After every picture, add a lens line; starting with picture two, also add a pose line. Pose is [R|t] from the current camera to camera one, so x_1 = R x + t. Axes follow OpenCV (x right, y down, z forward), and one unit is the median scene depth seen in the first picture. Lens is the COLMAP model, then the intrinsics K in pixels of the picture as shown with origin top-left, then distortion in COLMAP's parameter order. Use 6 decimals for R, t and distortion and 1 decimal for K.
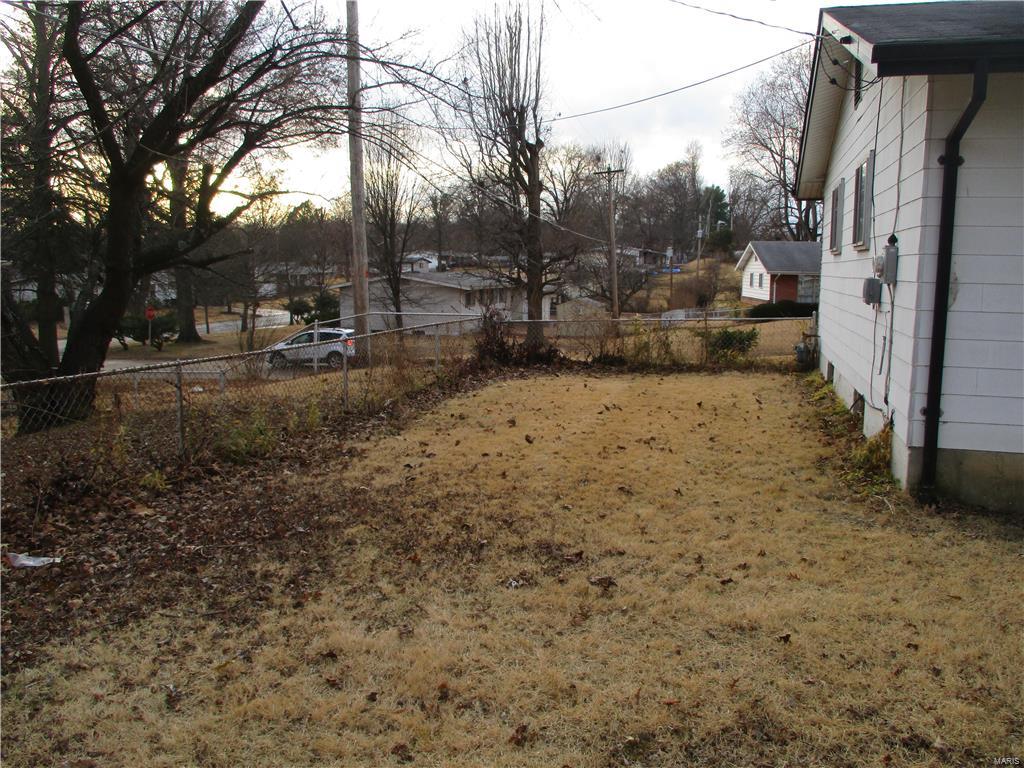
lens RADIAL K [[852.4, 0, 513.1], [0, 852.4, 352.6], [0, 0, 1]] dist [-0.011536, -0.013687]
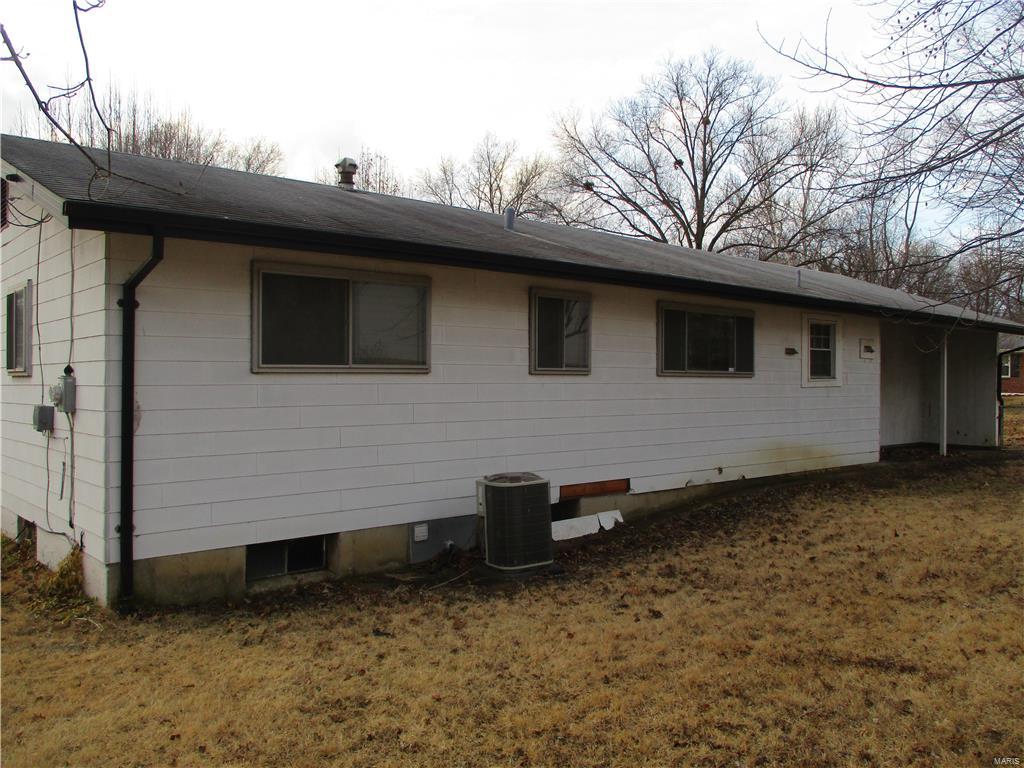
lens RADIAL K [[852.4, 0, 513.1], [0, 852.4, 352.6], [0, 0, 1]] dist [-0.011536, -0.013687]
pose [[0.558140, 0.004377, 0.829736, -0.140838], [0.099933, 0.992352, -0.072457, -0.026313], [-0.823707, 0.123359, 0.553434, -0.049723]]
